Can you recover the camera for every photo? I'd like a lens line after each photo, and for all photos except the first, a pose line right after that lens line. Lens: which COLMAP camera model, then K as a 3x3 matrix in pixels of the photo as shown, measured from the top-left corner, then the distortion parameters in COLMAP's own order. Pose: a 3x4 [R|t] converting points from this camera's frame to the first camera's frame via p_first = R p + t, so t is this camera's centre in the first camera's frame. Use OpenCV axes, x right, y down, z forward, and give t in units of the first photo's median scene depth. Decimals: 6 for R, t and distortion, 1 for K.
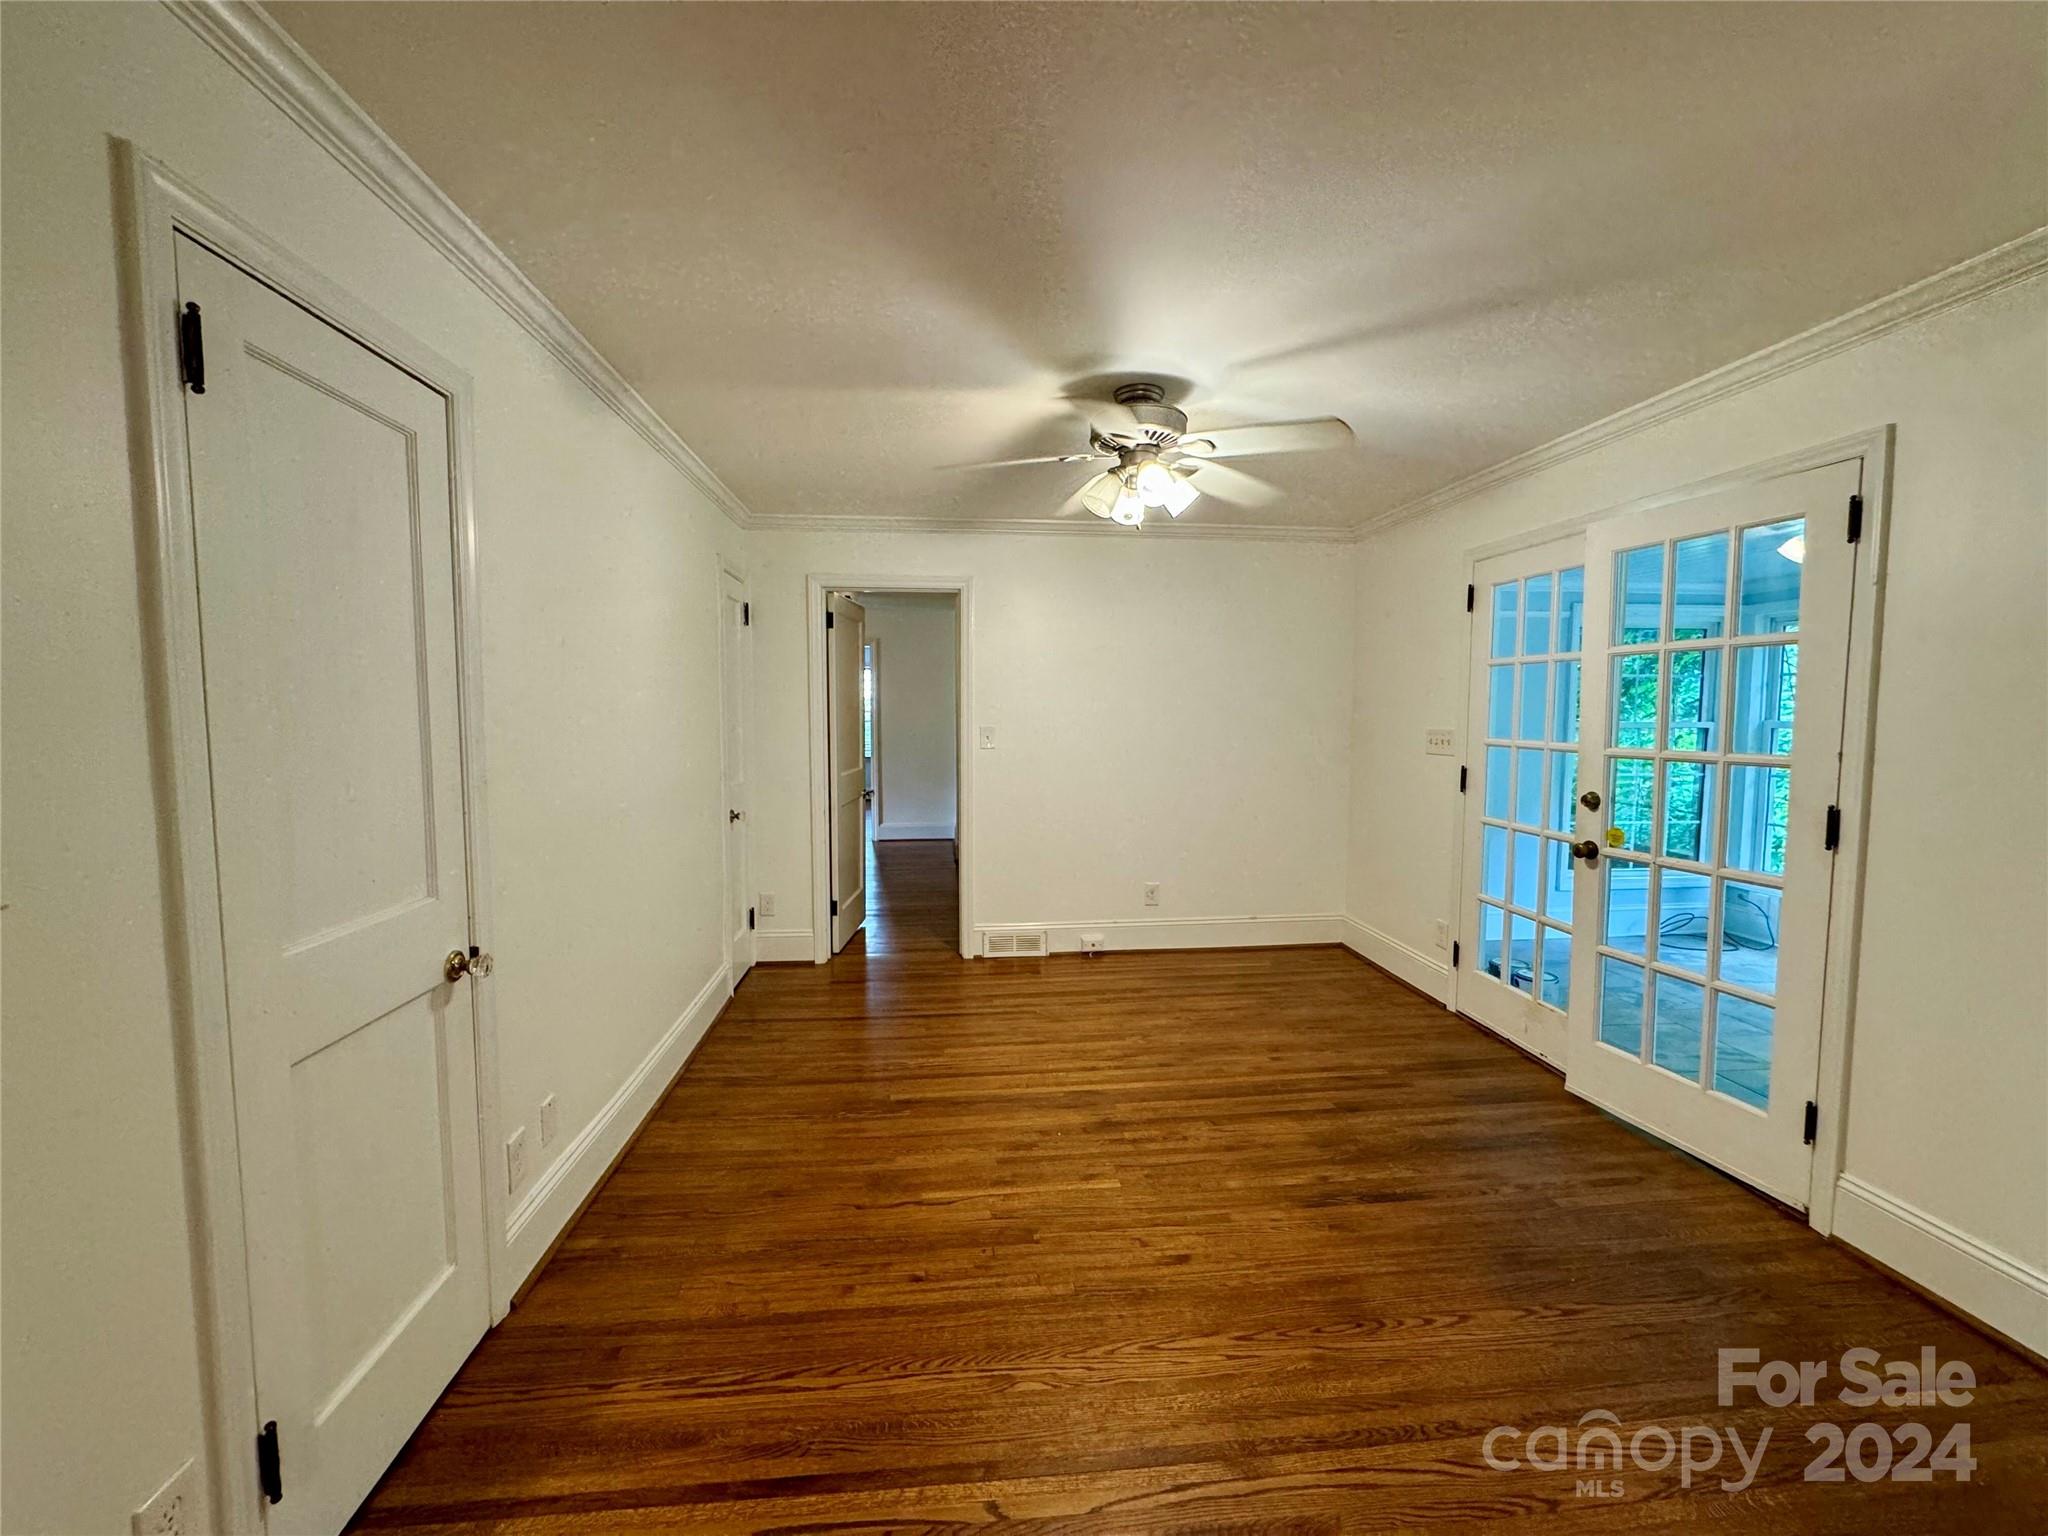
lens RADIAL K [[824.6, 0, 1021.7], [0, 824.6, 767.8], [0, 0, 1]] dist [-0.002024, -0.000138]
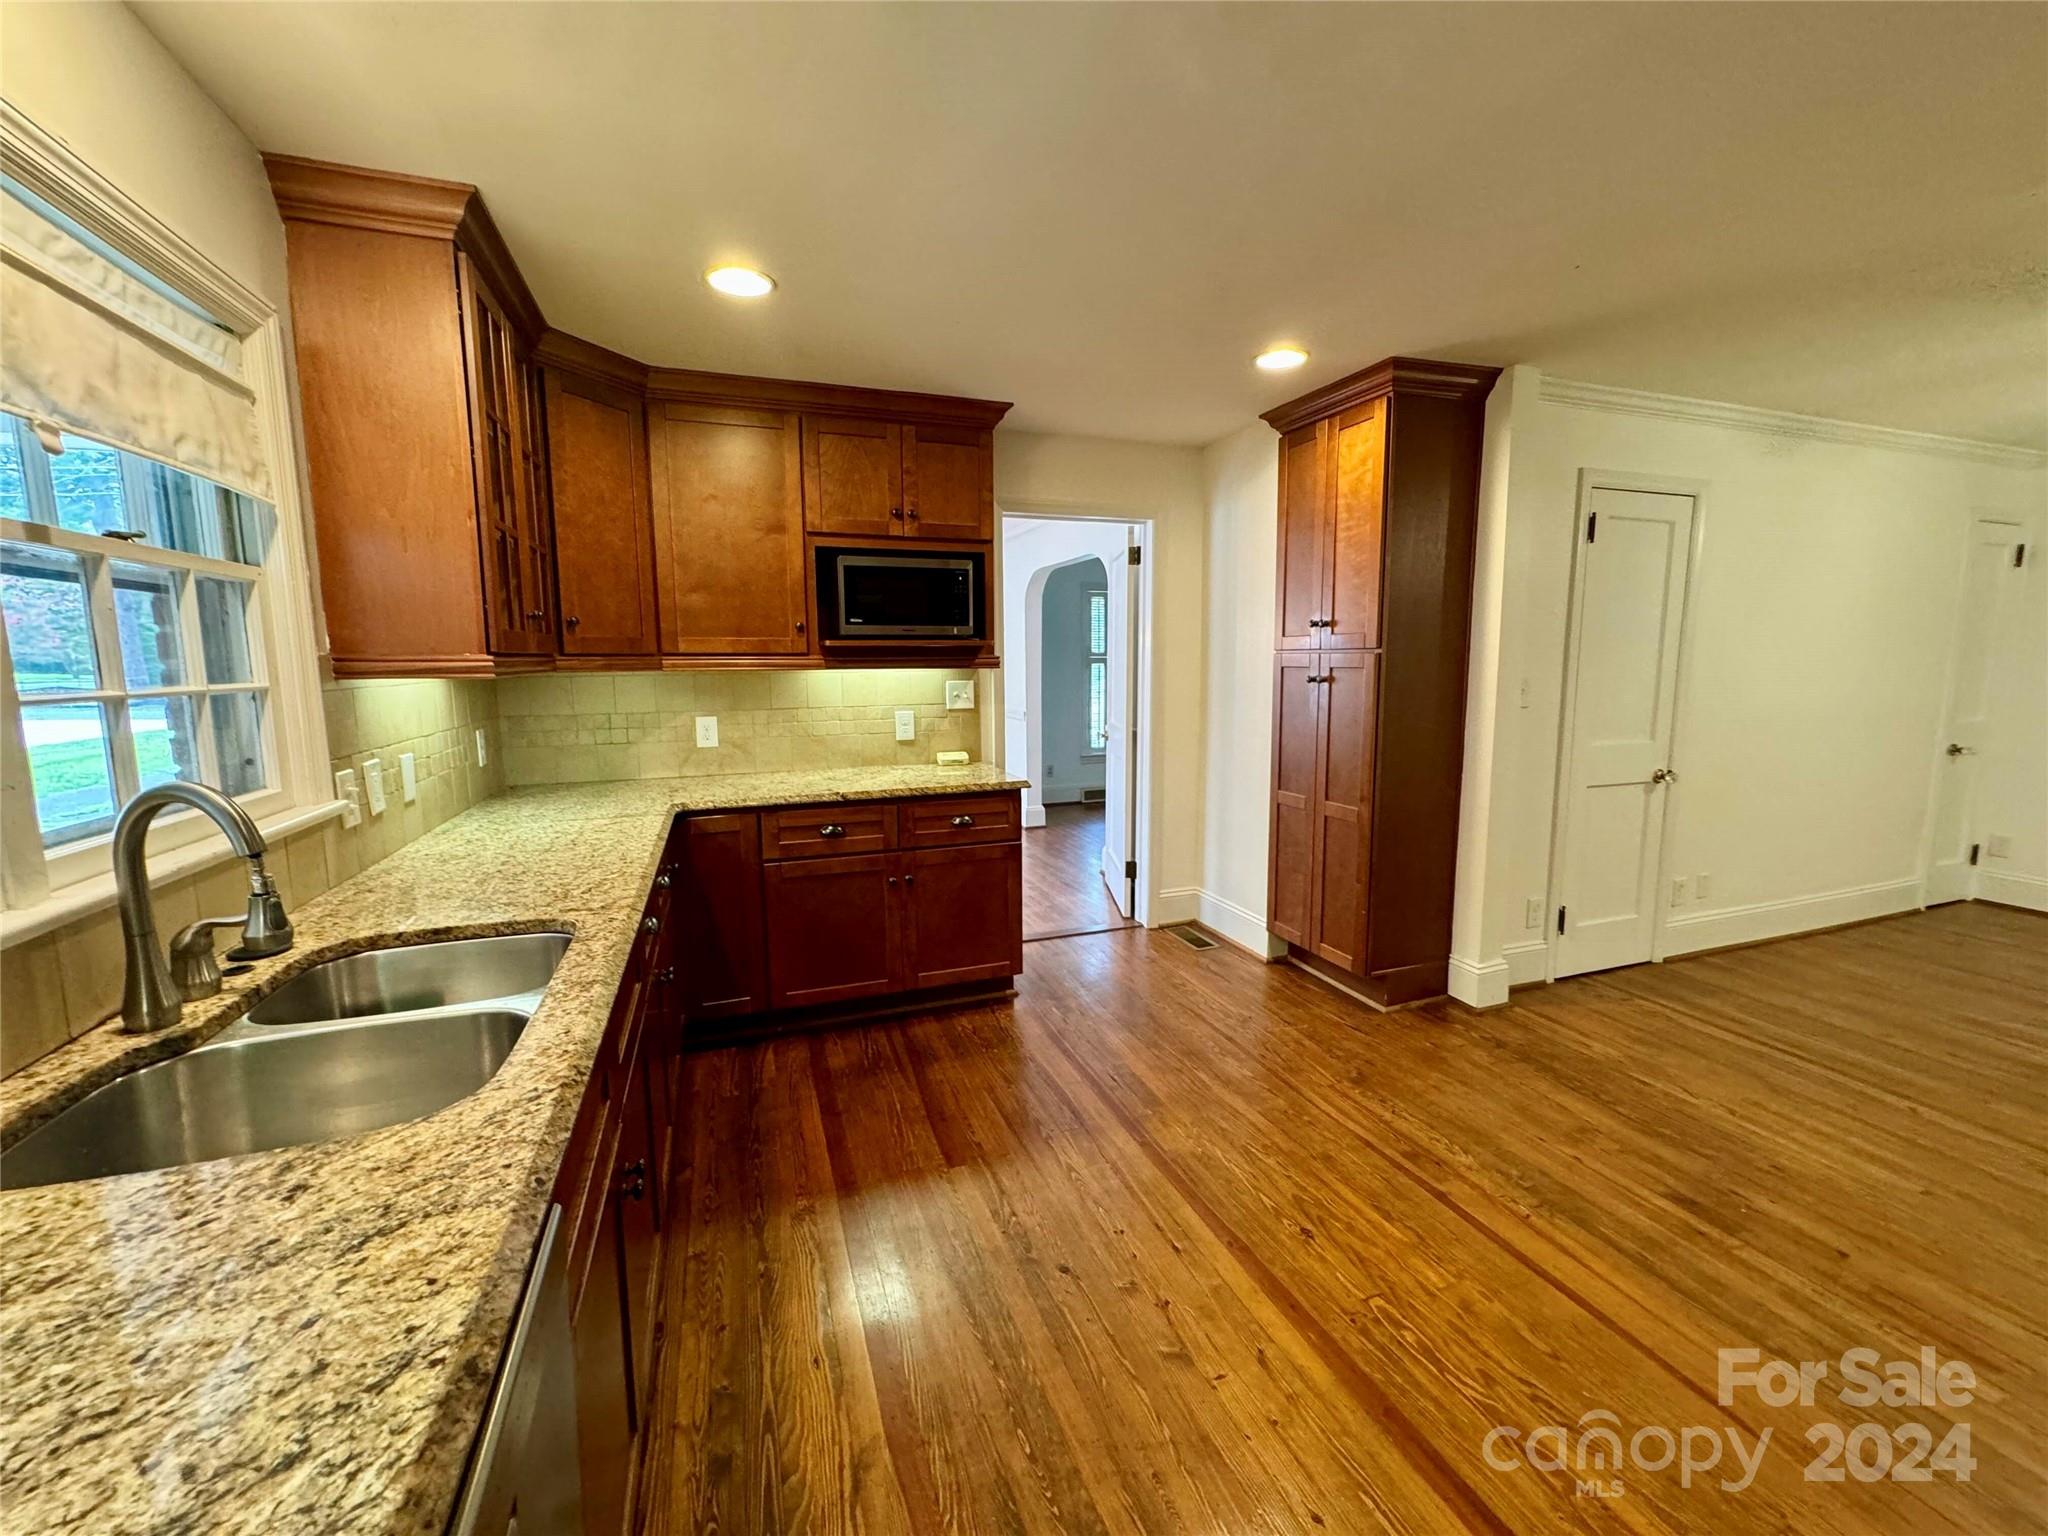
lens RADIAL K [[824.6, 0, 1025.0], [0, 824.6, 764.4], [0, 0, 1]] dist [-0.002024, -0.000138]
pose [[0.254237, 0.119994, -0.959669, 0.962249], [-0.061742, 0.992263, 0.107712, 0.093132], [0.965169, 0.031868, 0.259679, -1.162995]]
